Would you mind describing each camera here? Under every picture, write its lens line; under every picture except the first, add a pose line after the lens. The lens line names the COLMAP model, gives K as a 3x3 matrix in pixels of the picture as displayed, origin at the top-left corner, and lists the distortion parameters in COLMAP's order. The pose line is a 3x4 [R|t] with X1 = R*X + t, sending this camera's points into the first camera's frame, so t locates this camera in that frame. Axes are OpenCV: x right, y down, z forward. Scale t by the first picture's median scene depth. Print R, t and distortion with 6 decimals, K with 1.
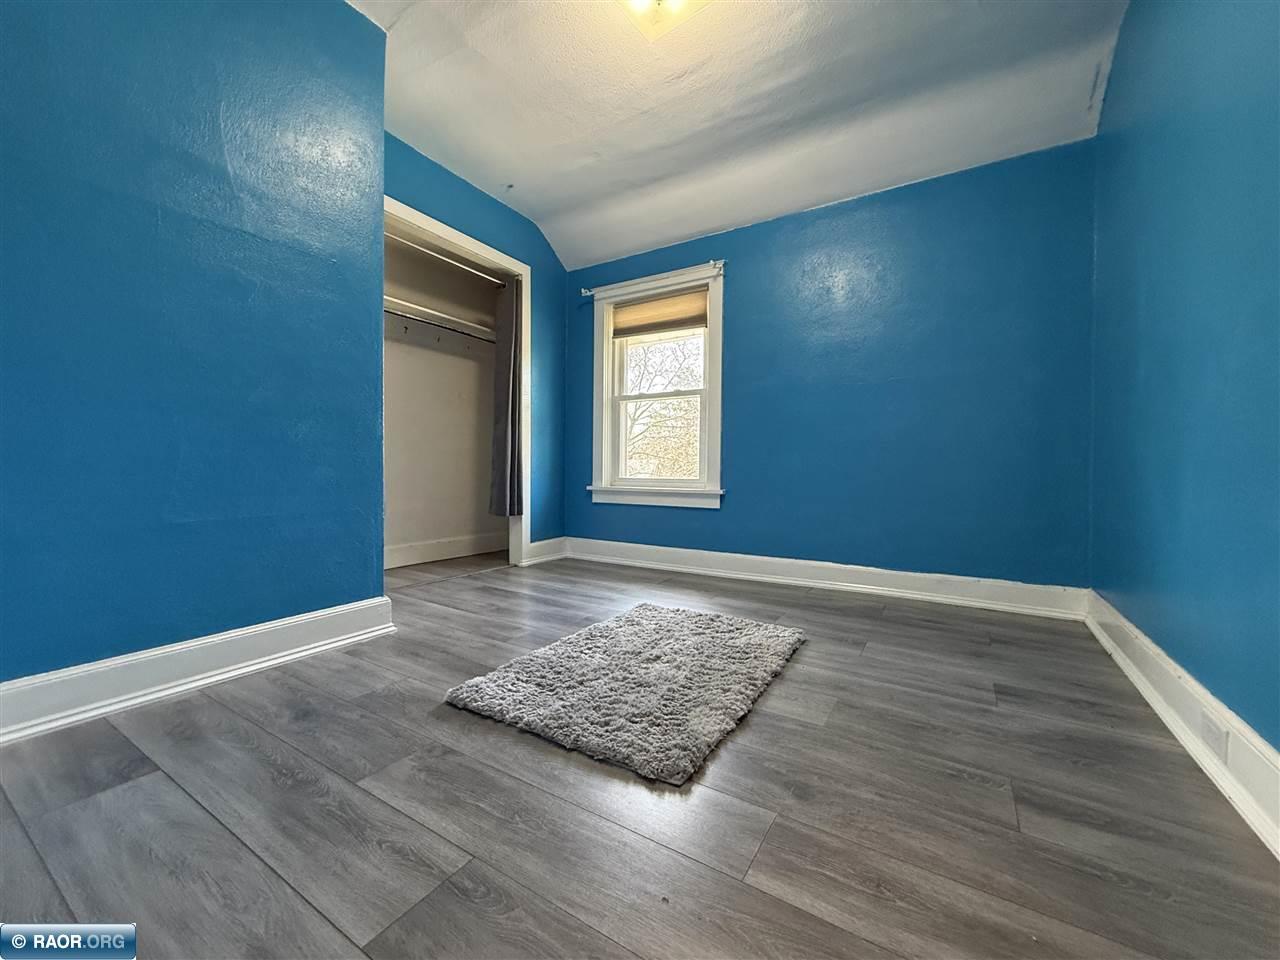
lens RADIAL K [[512.4, 0, 639.6], [0, 512.4, 475.8], [0, 0, 1]] dist [-0.001712, 0.000205]
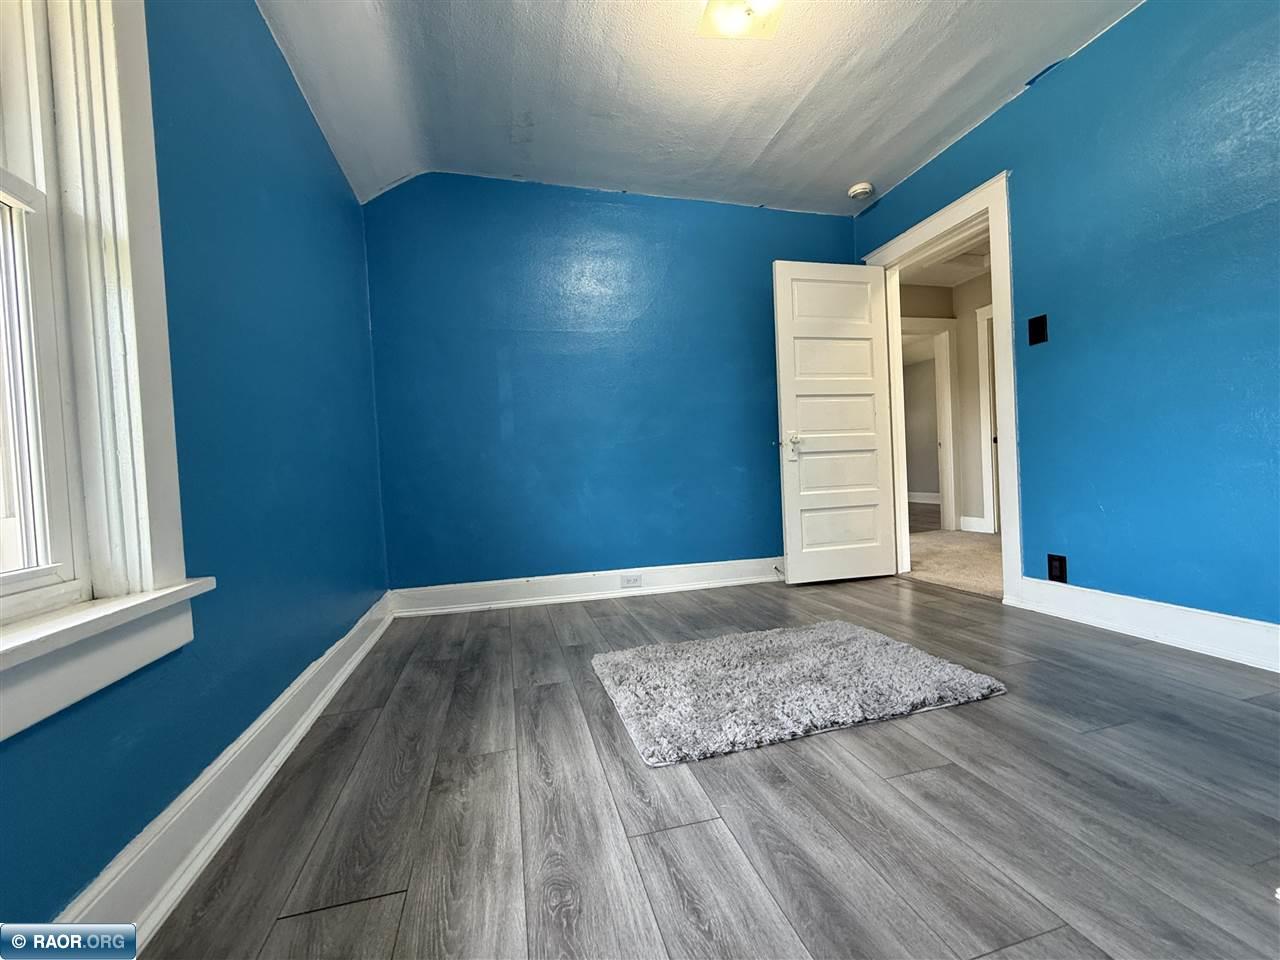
lens RADIAL K [[512.4, 0, 637.0], [0, 512.4, 481.4], [0, 0, 1]] dist [-0.001712, 0.000205]
pose [[-0.729397, 0.012597, 0.683974, -0.400333], [0.048095, 0.998301, 0.032903, -0.049617], [-0.682397, 0.056895, -0.728764, 1.647520]]
